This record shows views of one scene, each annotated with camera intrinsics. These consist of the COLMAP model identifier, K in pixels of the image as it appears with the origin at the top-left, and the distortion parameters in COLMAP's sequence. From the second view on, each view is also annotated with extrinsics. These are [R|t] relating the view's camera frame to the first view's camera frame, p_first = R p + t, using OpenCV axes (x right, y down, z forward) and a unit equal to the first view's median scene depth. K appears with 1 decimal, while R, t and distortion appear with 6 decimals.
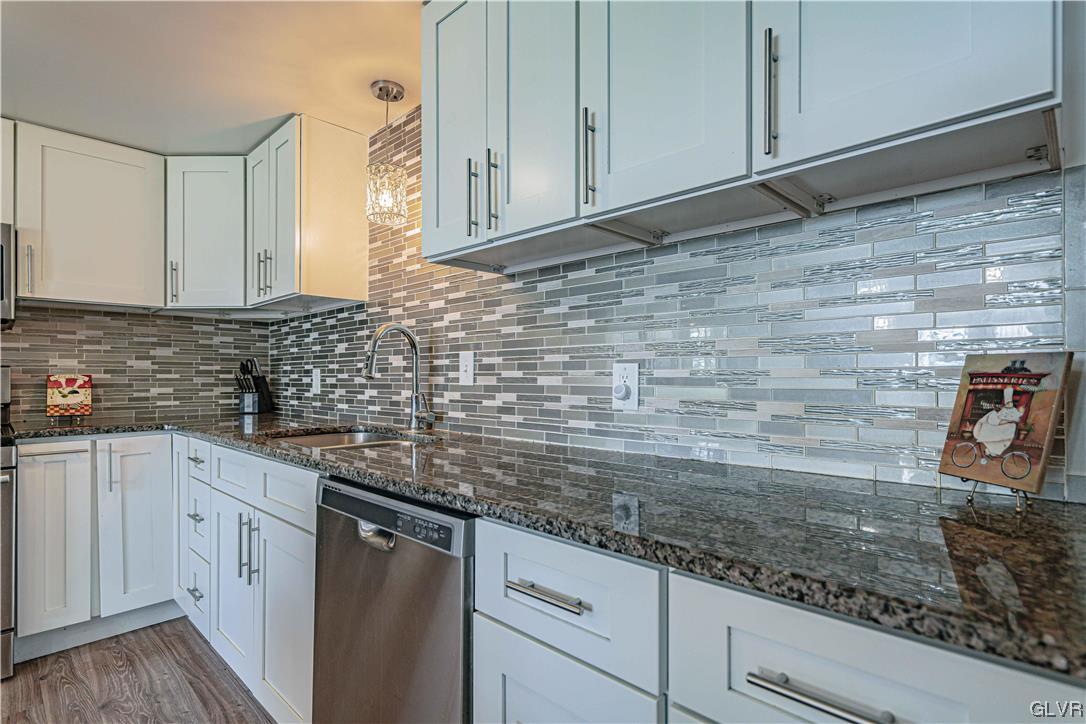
lens RADIAL K [[542.2, 0, 540.8], [0, 542.2, 369.9], [0, 0, 1]] dist [0.004170, 0.000347]
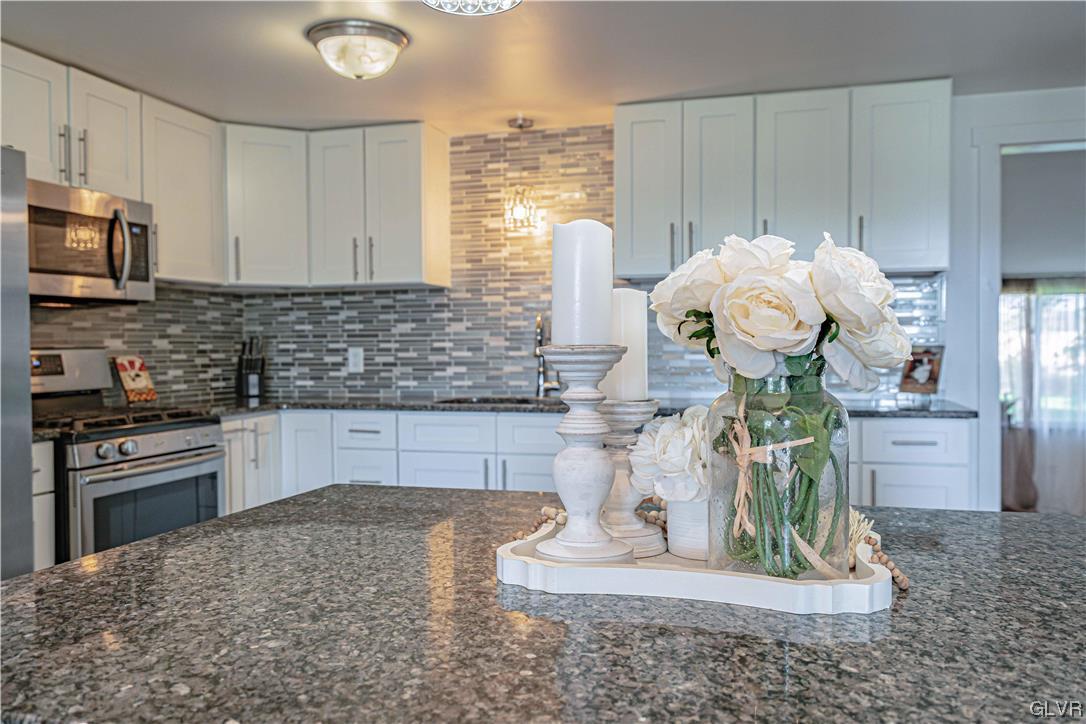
lens RADIAL K [[926.4, 0, 543.9], [0, 926.4, 362.1], [0, 0, 1]] dist [-0.003983, -0.003753]
pose [[0.876336, -0.014544, 0.481480, -1.035292], [0.000430, 0.999567, 0.029412, -0.028282], [-0.481700, -0.025568, 0.875963, -0.726945]]
